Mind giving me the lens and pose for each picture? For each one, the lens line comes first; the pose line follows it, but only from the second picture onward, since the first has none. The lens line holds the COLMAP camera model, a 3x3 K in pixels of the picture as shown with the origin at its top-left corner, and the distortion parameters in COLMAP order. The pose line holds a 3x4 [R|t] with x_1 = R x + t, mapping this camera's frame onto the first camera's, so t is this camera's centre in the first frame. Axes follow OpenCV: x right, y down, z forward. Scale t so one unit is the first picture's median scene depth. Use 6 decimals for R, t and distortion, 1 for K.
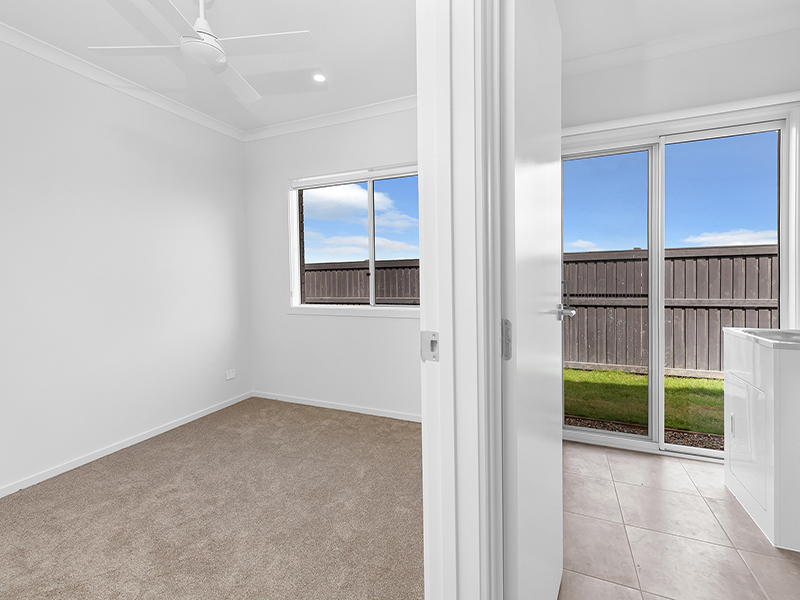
lens RADIAL K [[362.5, 0, 387.9], [0, 362.5, 297.1], [0, 0, 1]] dist [0.001219, -0.015057]
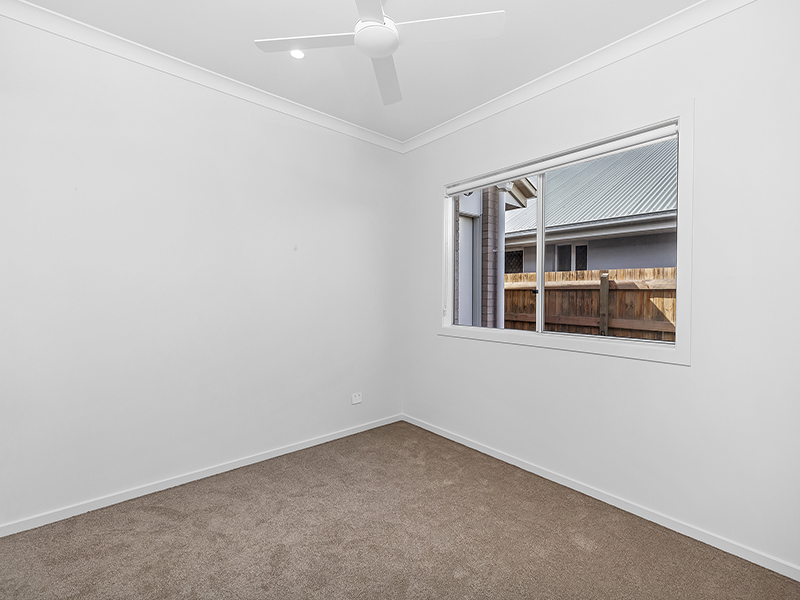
lens RADIAL K [[362.5, 0, 387.9], [0, 362.5, 297.1], [0, 0, 1]] dist [0.001219, -0.015057]
pose [[0.903942, 0.015497, -0.427373, -0.006020], [-0.046203, 0.997033, -0.061571, 0.014229], [0.425151, 0.075402, 0.901976, 0.136792]]
